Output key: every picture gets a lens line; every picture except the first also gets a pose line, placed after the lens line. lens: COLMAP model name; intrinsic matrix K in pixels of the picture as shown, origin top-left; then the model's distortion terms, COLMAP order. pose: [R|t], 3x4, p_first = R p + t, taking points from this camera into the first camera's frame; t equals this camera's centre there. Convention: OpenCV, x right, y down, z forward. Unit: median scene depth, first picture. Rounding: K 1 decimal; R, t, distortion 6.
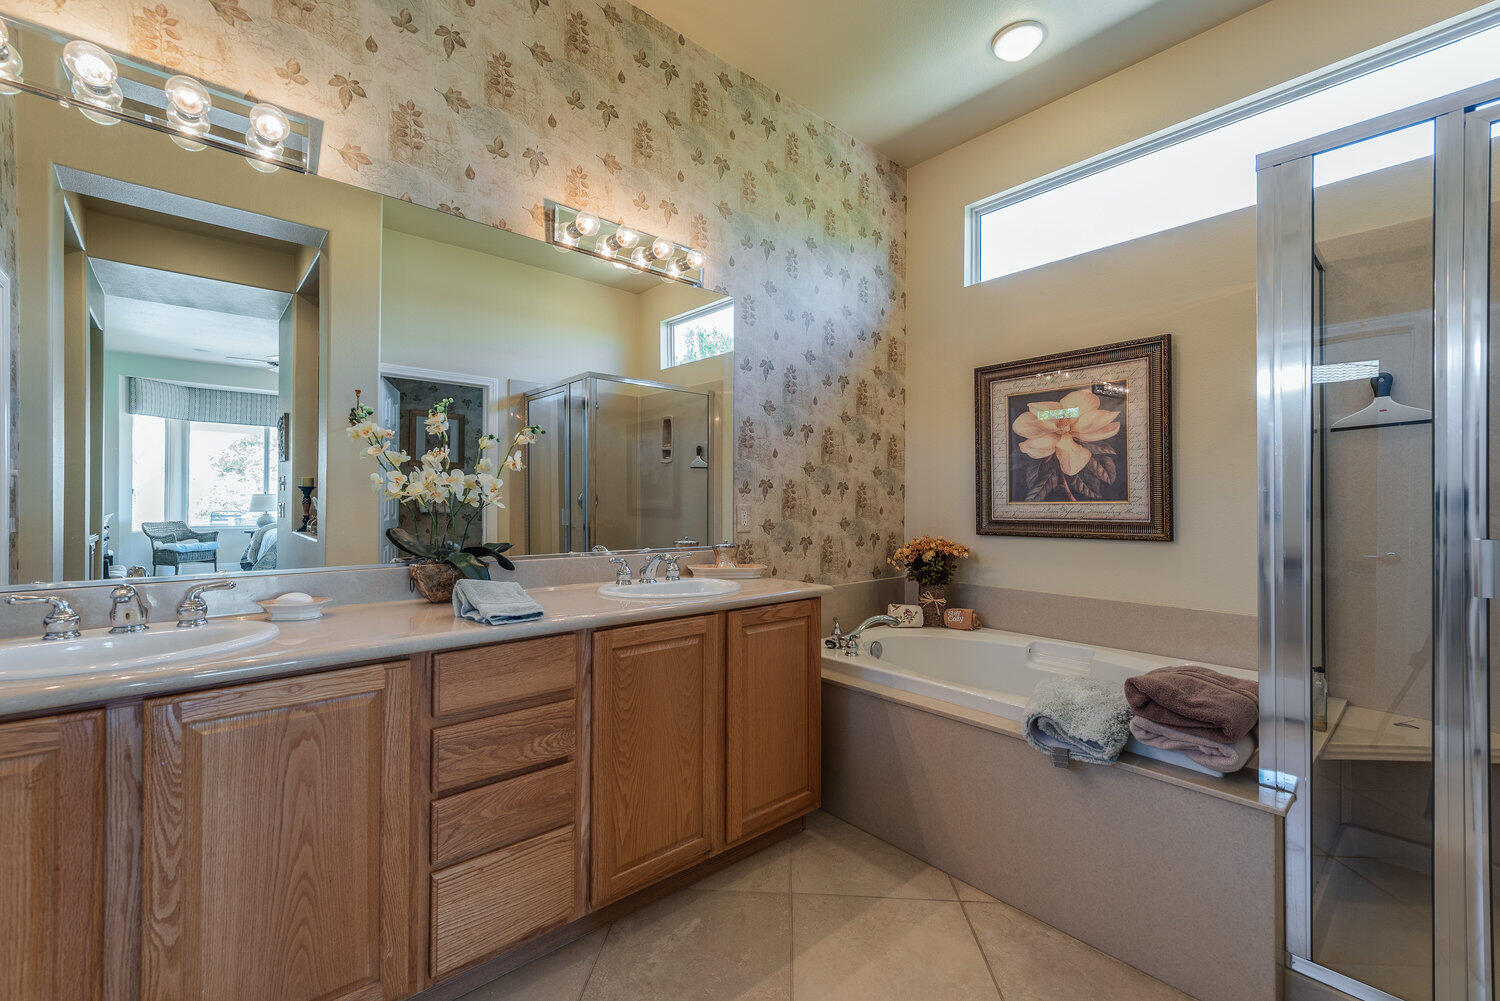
lens RADIAL K [[621.5, 0, 763.3], [0, 621.5, 501.4], [0, 0, 1]] dist [0.001938, -0.000094]
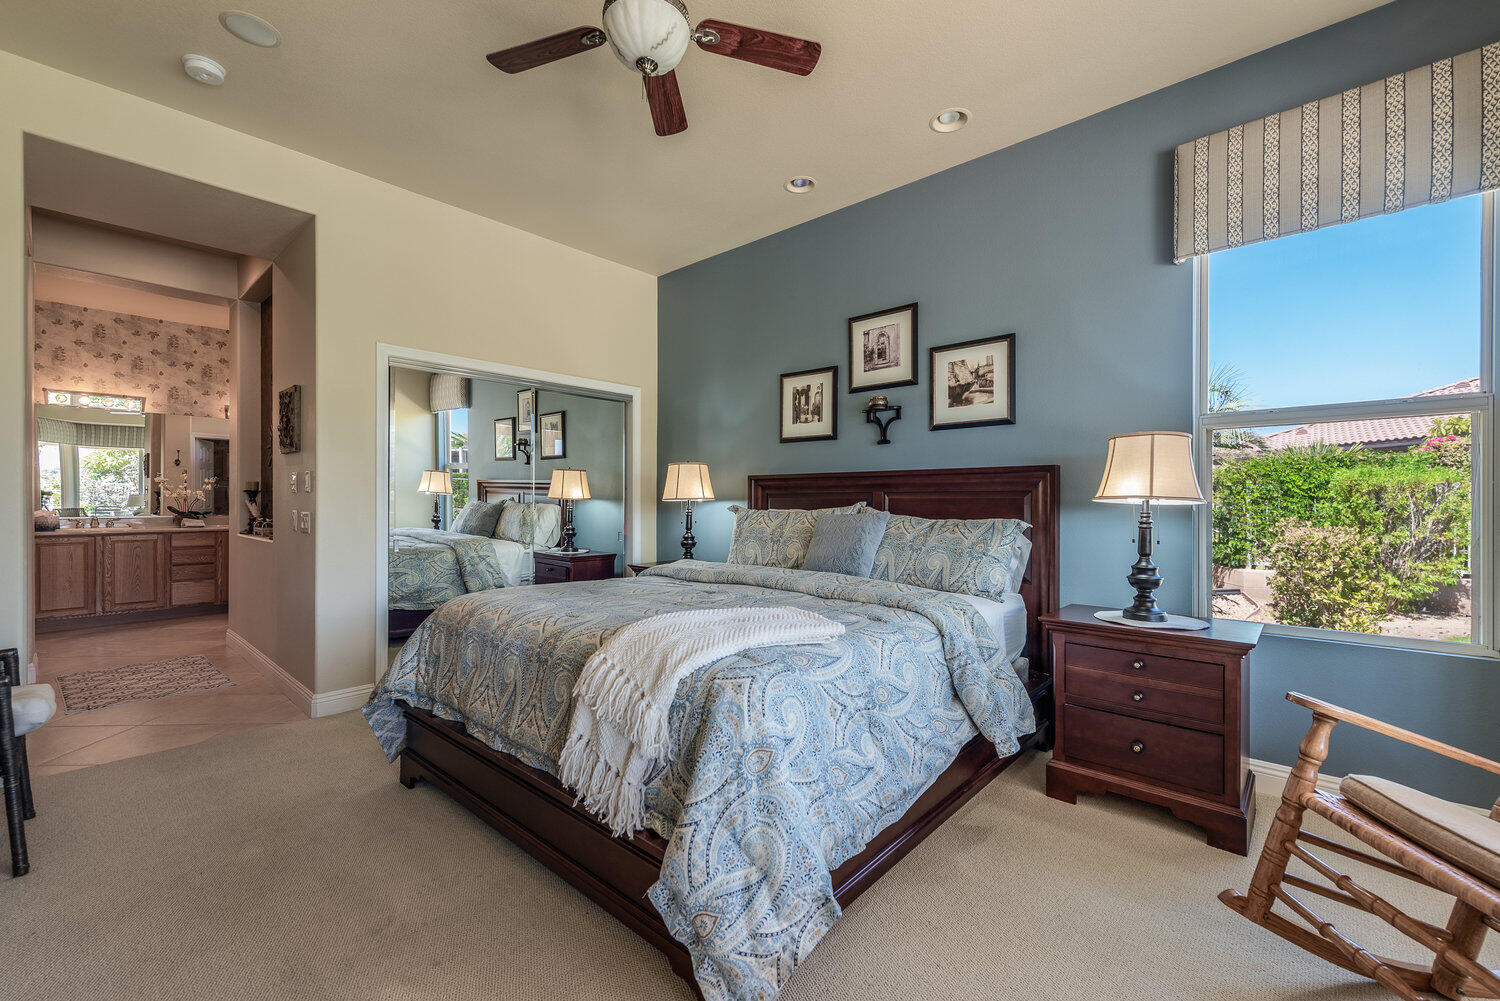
lens RADIAL K [[621.5, 0, 758.7], [0, 621.5, 504.8], [0, 0, 1]] dist [0.001938, -0.000094]
pose [[0.994817, -0.000660, 0.101684, 2.484494], [-0.000092, 0.999973, 0.007389, 0.006154], [-0.101686, -0.007360, 0.994789, -2.991958]]
